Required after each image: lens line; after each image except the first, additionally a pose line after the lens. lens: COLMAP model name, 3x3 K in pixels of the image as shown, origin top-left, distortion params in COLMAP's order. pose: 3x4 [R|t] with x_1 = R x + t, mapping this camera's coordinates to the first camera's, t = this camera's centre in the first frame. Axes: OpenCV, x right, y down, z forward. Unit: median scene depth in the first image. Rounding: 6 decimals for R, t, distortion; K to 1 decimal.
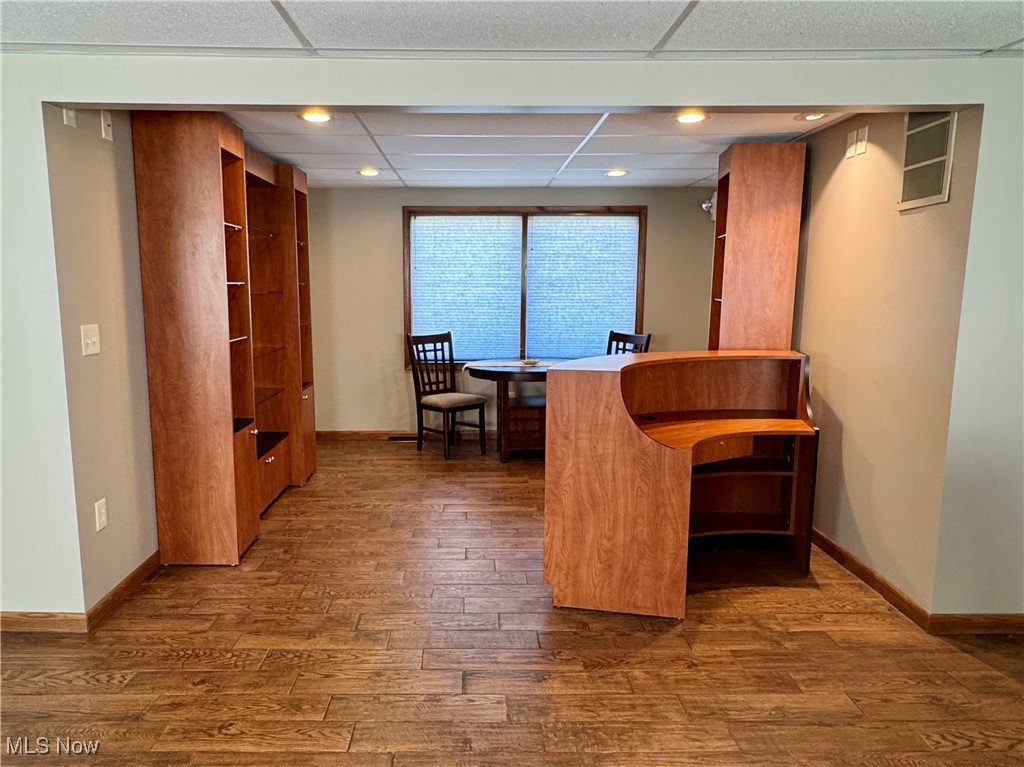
lens RADIAL K [[699.0, 0, 483.1], [0, 699.0, 391.4], [0, 0, 1]] dist [-0.003850, -0.003514]
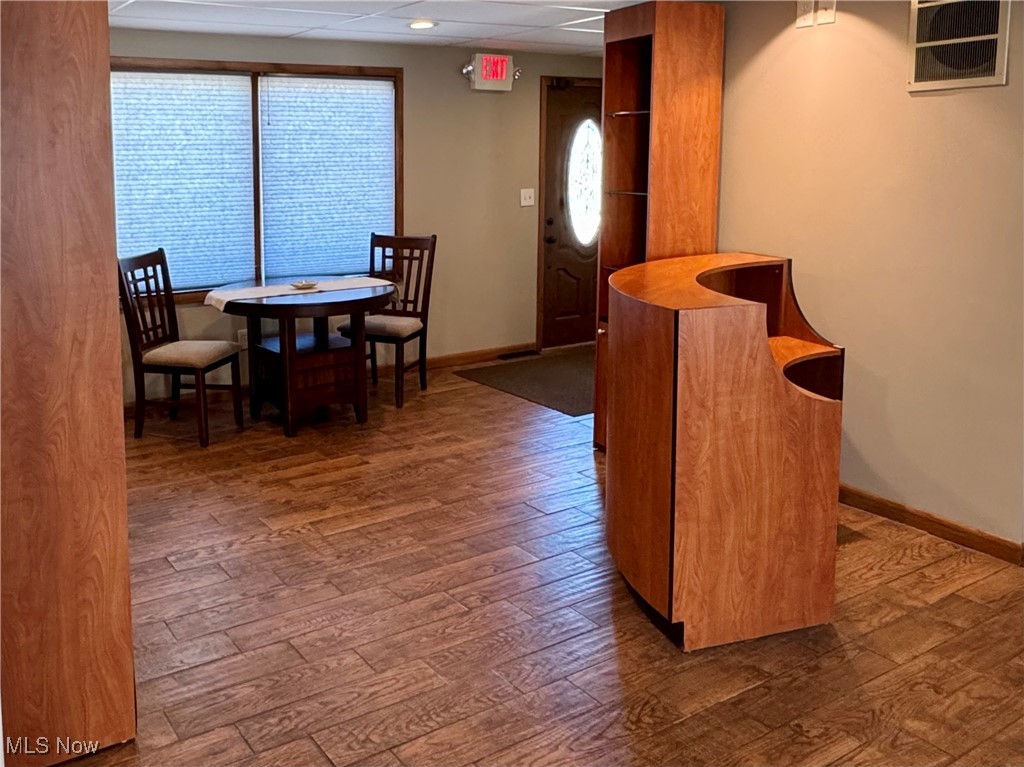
lens RADIAL K [[882.3, 0, 361.4], [0, 882.3, 254.2], [0, 0, 1]] dist [-0.011884, 0.006822]
pose [[0.872599, -0.066339, 0.483911, -0.550228], [0.087213, 0.995974, -0.020728, -0.089077], [-0.480588, 0.060291, 0.874872, 0.362798]]
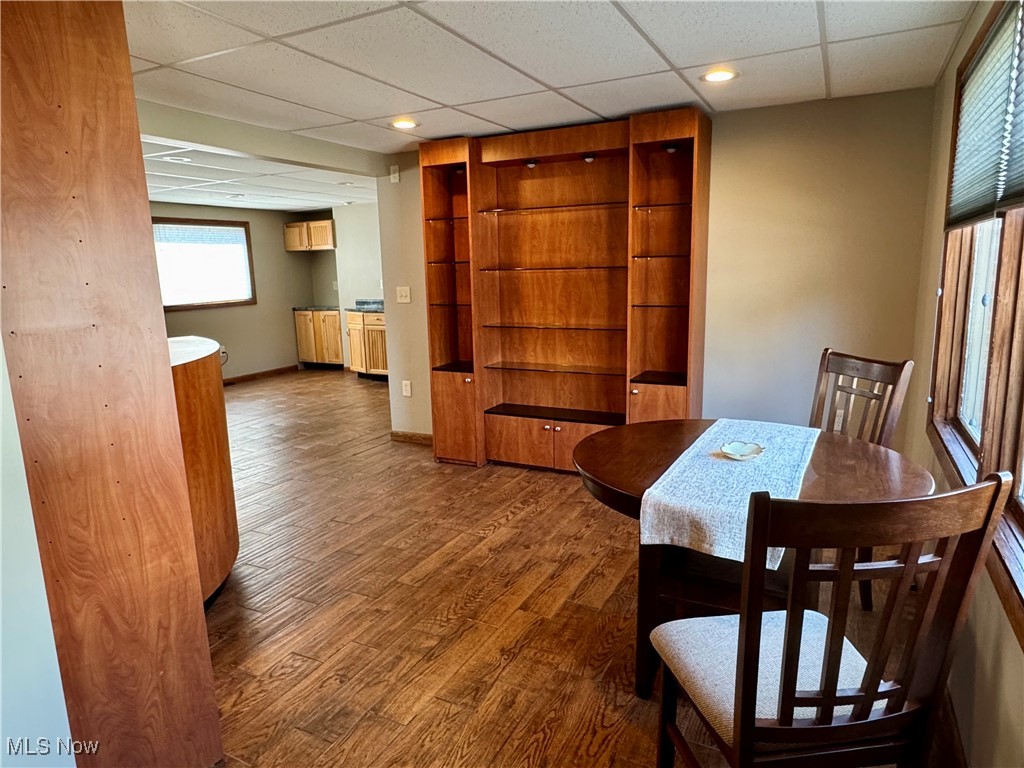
lens RADIAL K [[644.1, 0, 511.0], [0, 644.1, 389.0], [0, 0, 1]] dist [0.000812, -0.001833]
pose [[-0.465827, 0.172472, -0.867905, 0.769705], [-0.112066, 0.961425, 0.251205, -0.268905], [0.877751, 0.214281, -0.428530, 1.854017]]
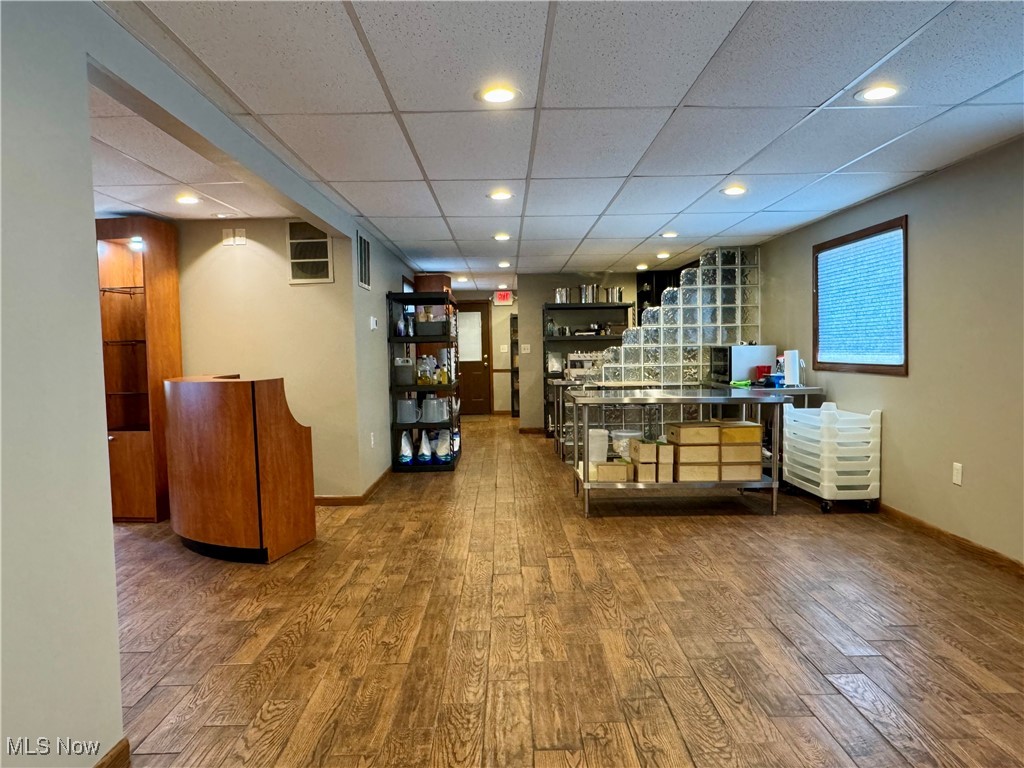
lens RADIAL K [[711.2, 0, 507.1], [0, 711.2, 384.8], [0, 0, 1]] dist [-0.005104, -0.000067]
pose [[0.002077, -0.054615, 0.998505, -1.154090], [0.174107, 0.983277, 0.053420, -0.012033], [-0.984725, 0.173736, 0.011551, 0.478819]]
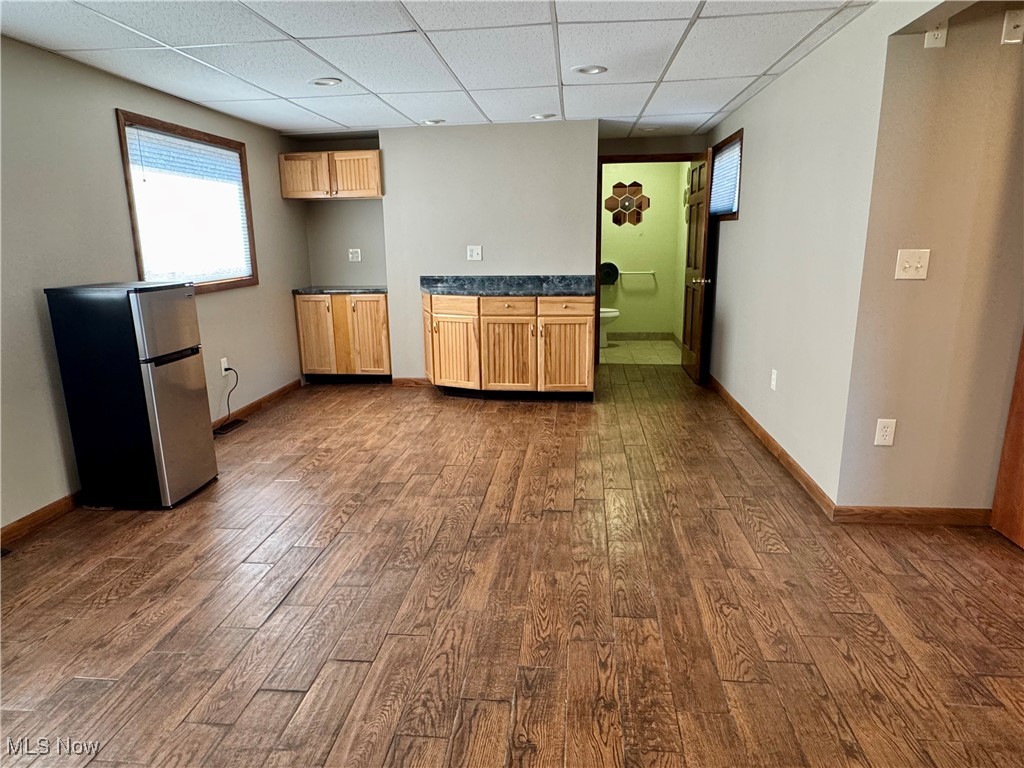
lens RADIAL K [[644.1, 0, 509.2], [0, 644.1, 388.3], [0, 0, 1]] dist [0.000812, -0.001833]
pose [[-0.112470, 0.223032, -0.968301, 0.417537], [-0.141018, 0.961038, 0.237739, -0.036308], [0.983598, 0.163287, -0.076636, 0.469802]]
